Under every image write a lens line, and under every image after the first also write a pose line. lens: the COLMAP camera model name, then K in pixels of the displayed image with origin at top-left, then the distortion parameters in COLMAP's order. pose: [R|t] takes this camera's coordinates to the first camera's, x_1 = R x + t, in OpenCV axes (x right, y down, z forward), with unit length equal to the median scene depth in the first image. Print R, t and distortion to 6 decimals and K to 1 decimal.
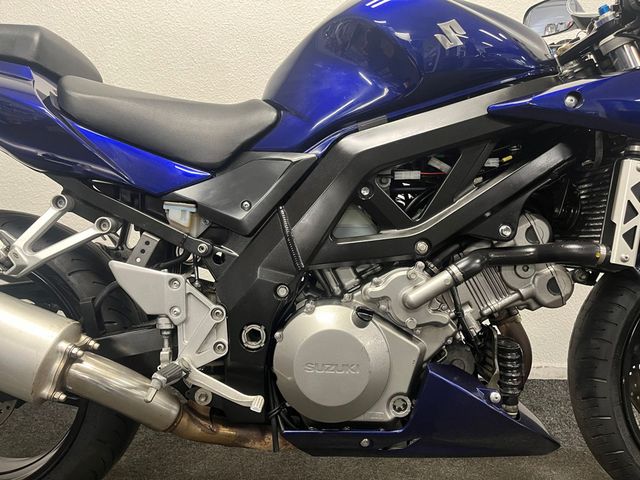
lens RADIAL K [[482.1, 0, 320.0], [0, 482.1, 240.0], [0, 0, 1]] dist [0.080671, -0.110022]
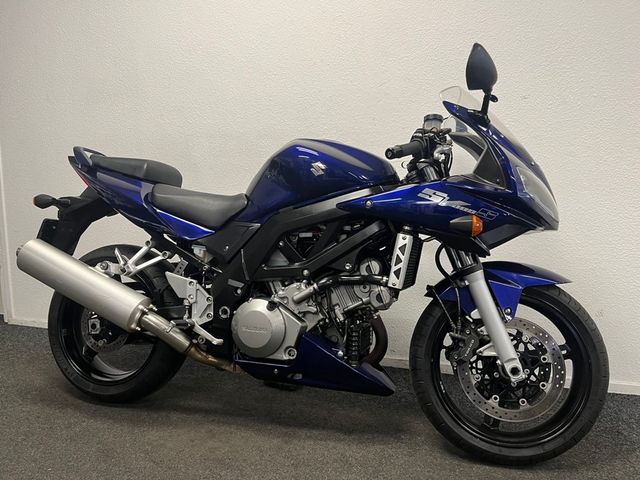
lens RADIAL K [[482.1, 0, 320.0], [0, 482.1, 240.0], [0, 0, 1]] dist [0.080671, -0.110022]
pose [[0.959290, 0.033281, -0.280454, 0.810045], [-0.046106, 0.998165, -0.039256, -0.044021], [0.278632, 0.050589, 0.959065, -0.868375]]
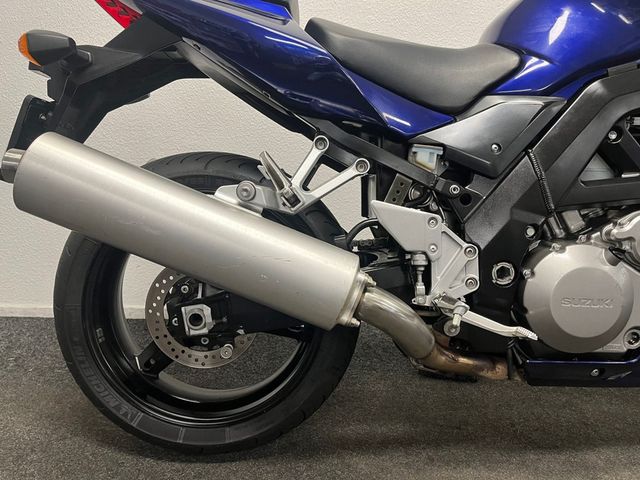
lens RADIAL K [[482.1, 0, 320.0], [0, 482.1, 240.0], [0, 0, 1]] dist [0.080671, -0.110022]
pose [[0.999893, 0.010117, 0.010559, -0.541968], [-0.010942, 0.996637, 0.081213, 0.043868], [-0.009702, -0.081320, 0.996641, -0.048136]]
